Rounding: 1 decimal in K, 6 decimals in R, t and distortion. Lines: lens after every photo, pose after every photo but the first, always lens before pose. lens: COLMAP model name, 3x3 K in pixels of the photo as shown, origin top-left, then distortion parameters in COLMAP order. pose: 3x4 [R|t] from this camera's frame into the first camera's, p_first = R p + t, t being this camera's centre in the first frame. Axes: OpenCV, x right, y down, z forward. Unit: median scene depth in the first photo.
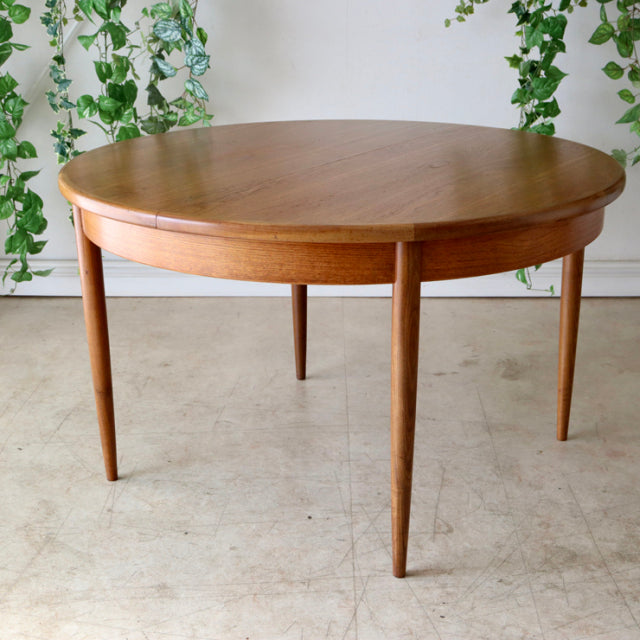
lens RADIAL K [[1087.0, 0, 318.5], [0, 1087.0, 317.6], [0, 0, 1]] dist [-0.045046, 0.000000]
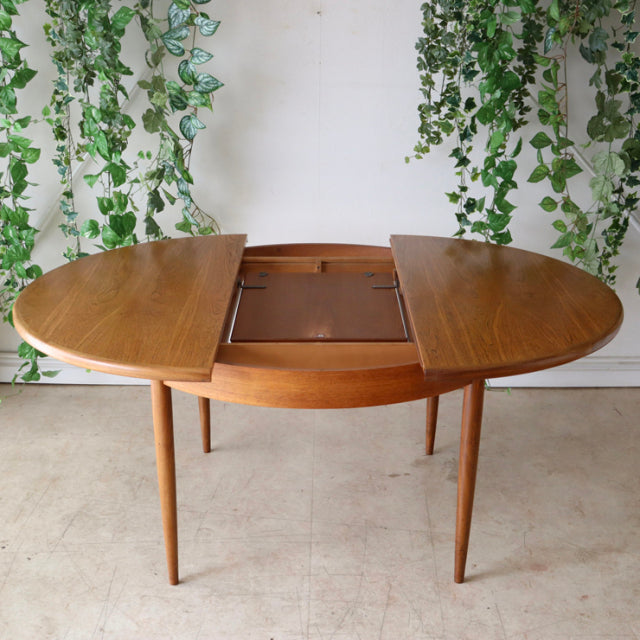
lens RADIAL K [[929.9, 0, 318.8], [0, 929.9, 325.5], [0, 0, 1]] dist [-0.081322, 0.000000]
pose [[0.999980, 0.005682, 0.002675, 0.030946], [-0.005732, 0.999804, 0.018943, -0.141950], [-0.002567, -0.018958, 0.999817, 0.013246]]
